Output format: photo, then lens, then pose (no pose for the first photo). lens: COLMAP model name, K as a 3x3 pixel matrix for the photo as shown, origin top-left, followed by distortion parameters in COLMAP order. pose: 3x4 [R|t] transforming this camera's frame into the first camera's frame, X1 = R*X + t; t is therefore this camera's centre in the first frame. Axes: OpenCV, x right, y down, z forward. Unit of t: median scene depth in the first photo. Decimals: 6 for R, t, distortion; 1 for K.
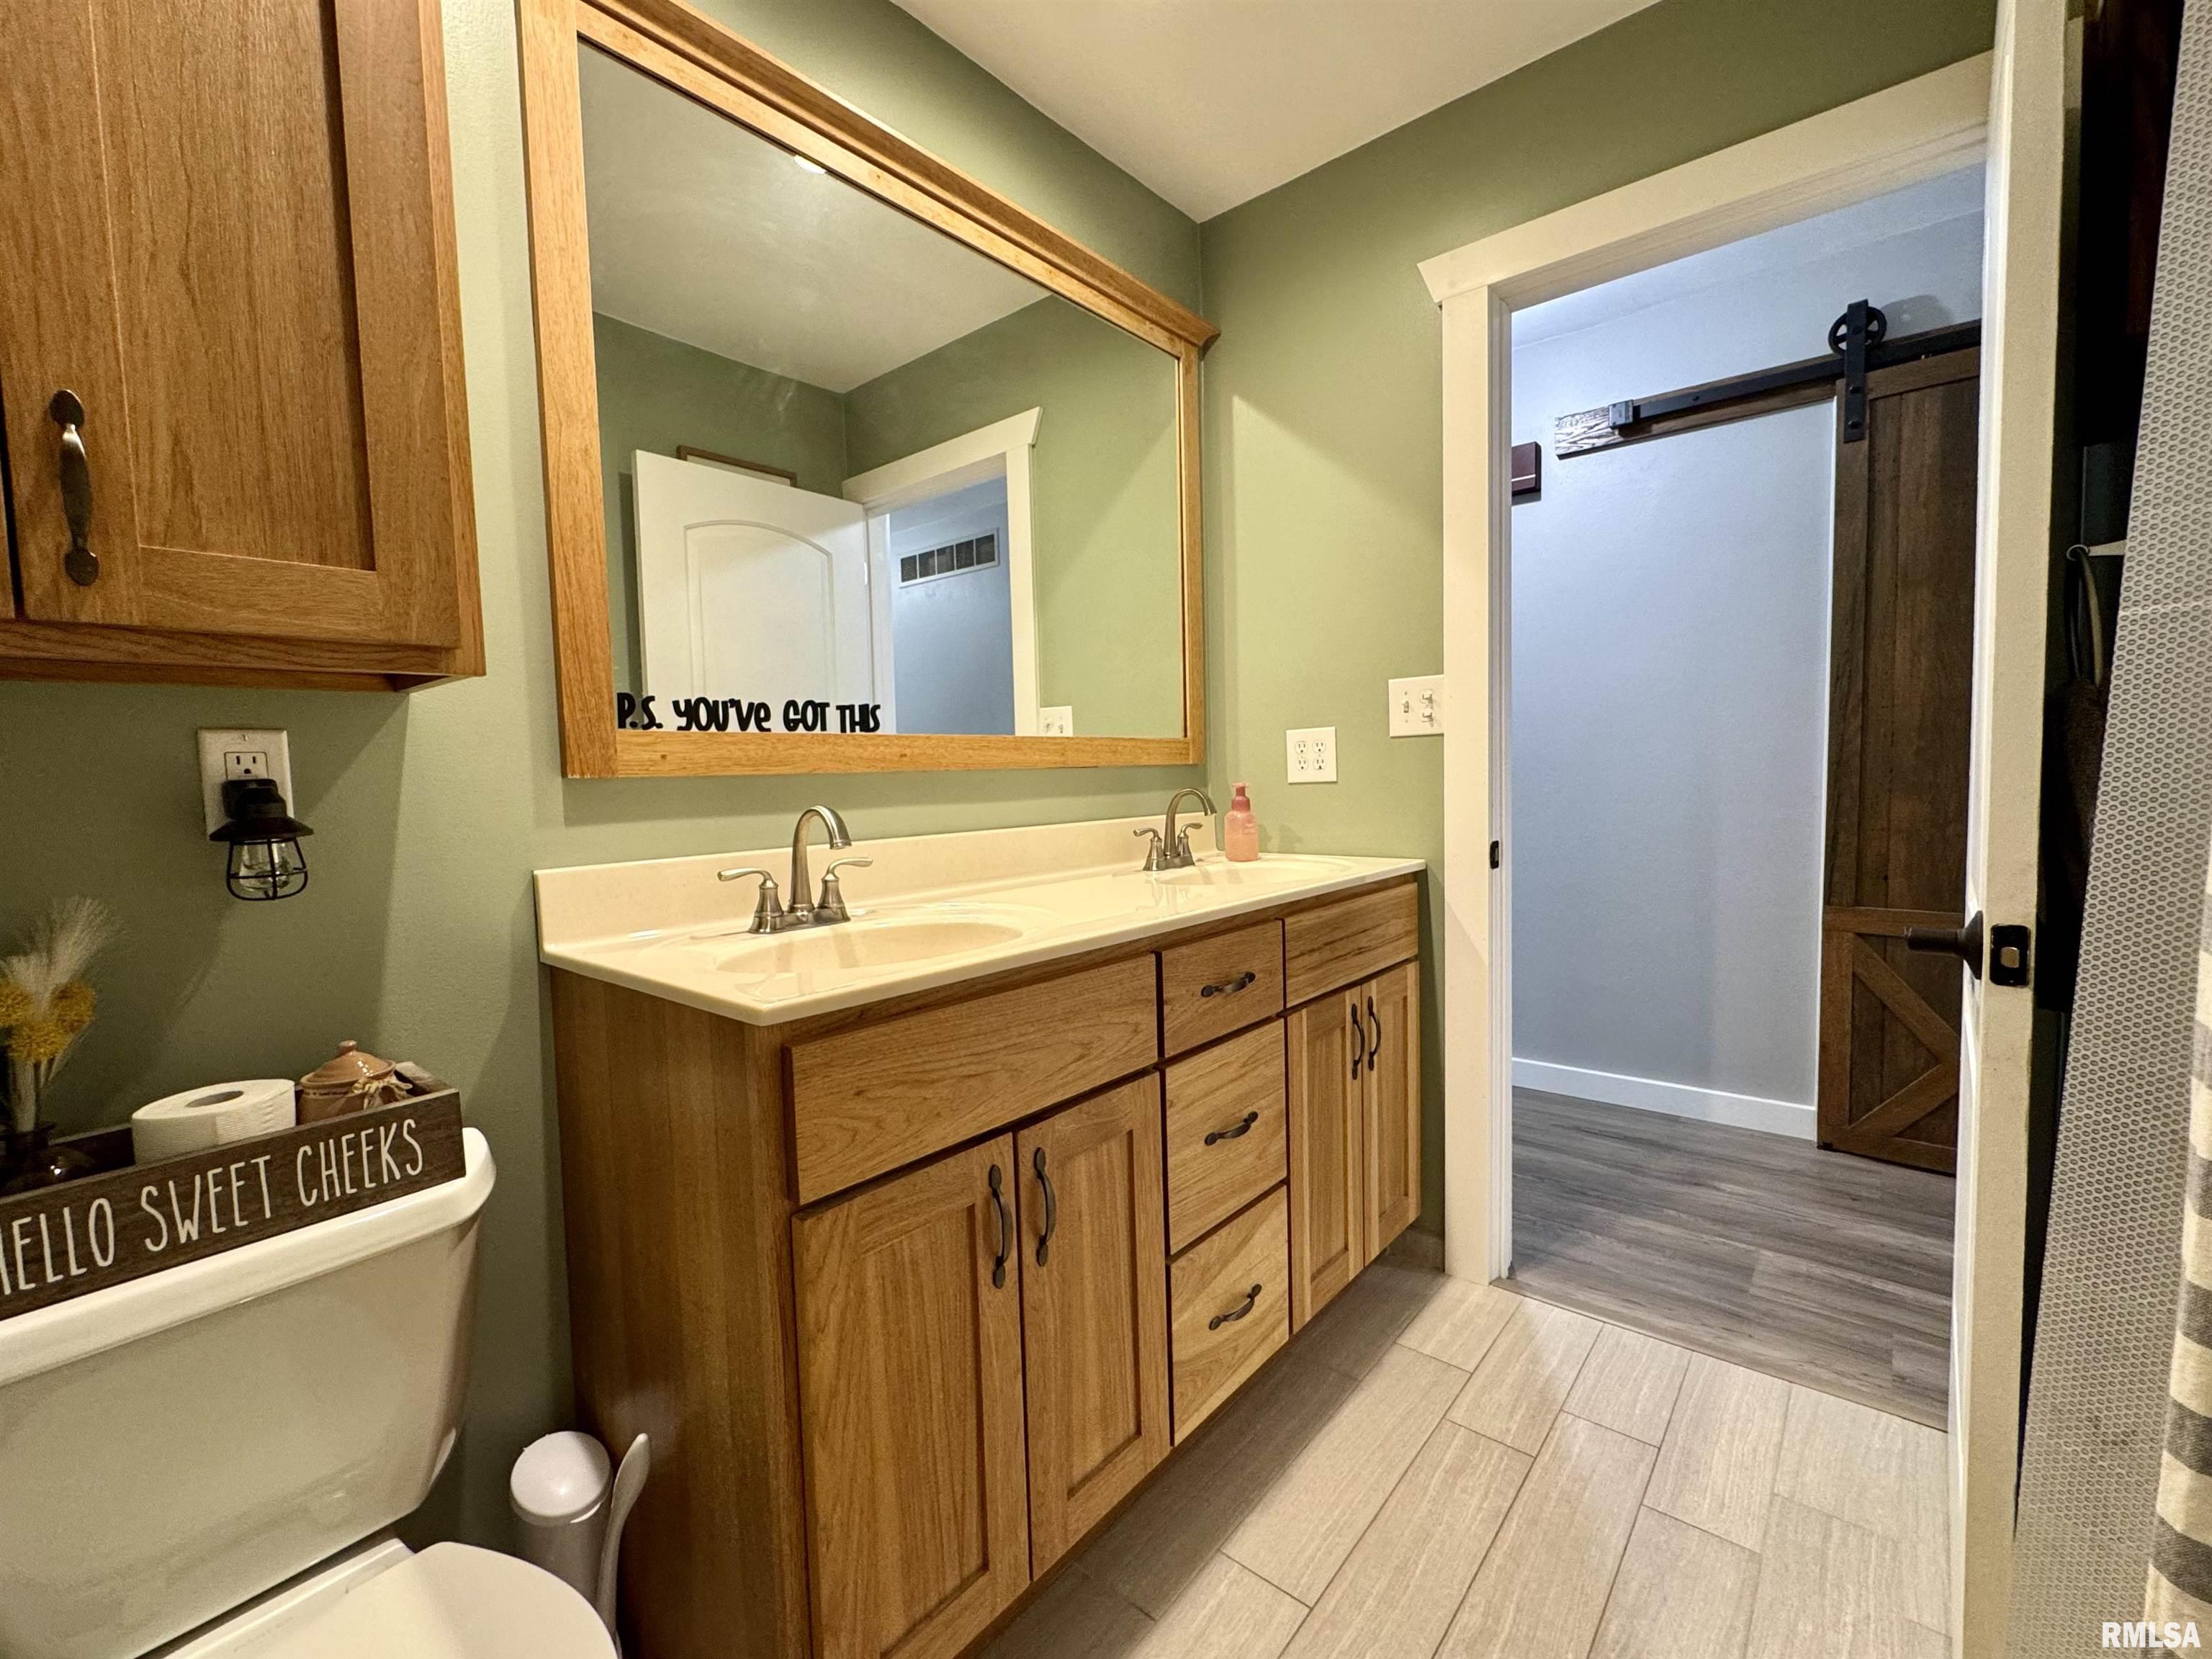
lens RADIAL K [[928.9, 0, 1110.5], [0, 928.9, 830.2], [0, 0, 1]] dist [-0.000439, 0.000001]
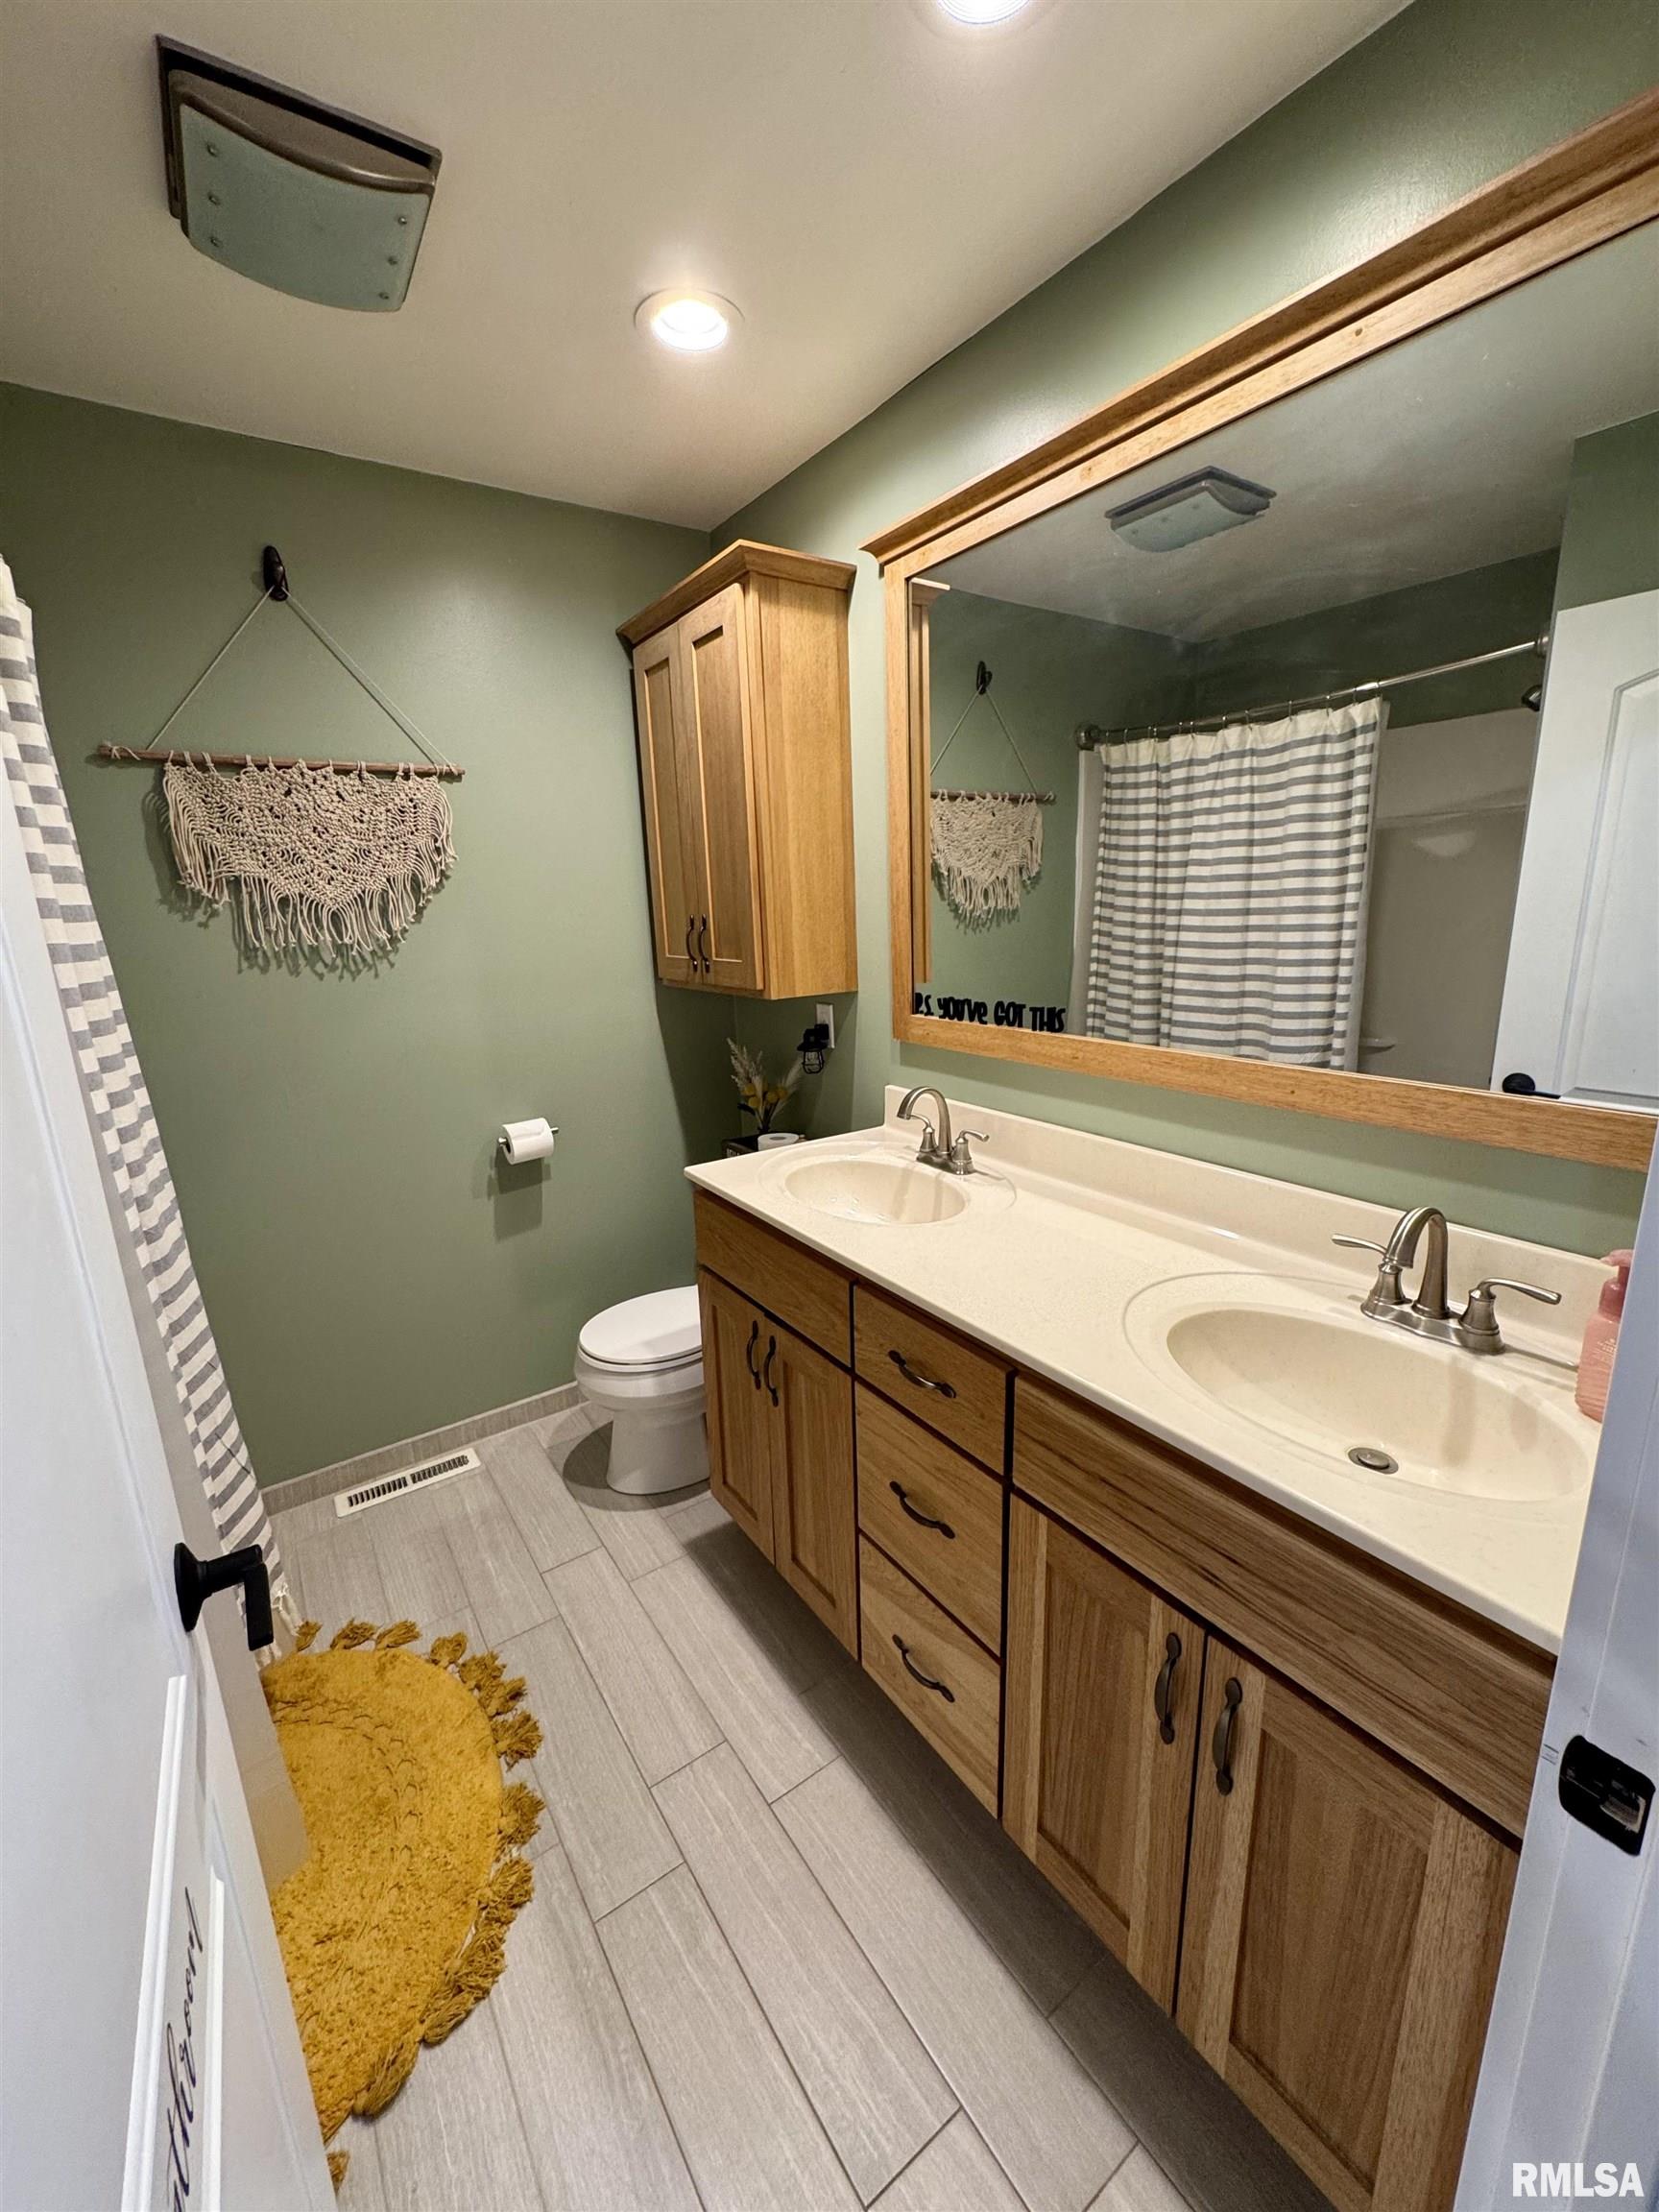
lens RADIAL K [[882.6, 0, 832.0], [0, 882.6, 1102.2], [0, 0, 1]] dist [0.001053, 0.000136]
pose [[-0.251430, 0.255605, -0.933514, 0.919279], [-0.024672, 0.962492, 0.270184, -0.339359], [0.967561, 0.090964, -0.235693, 1.104375]]
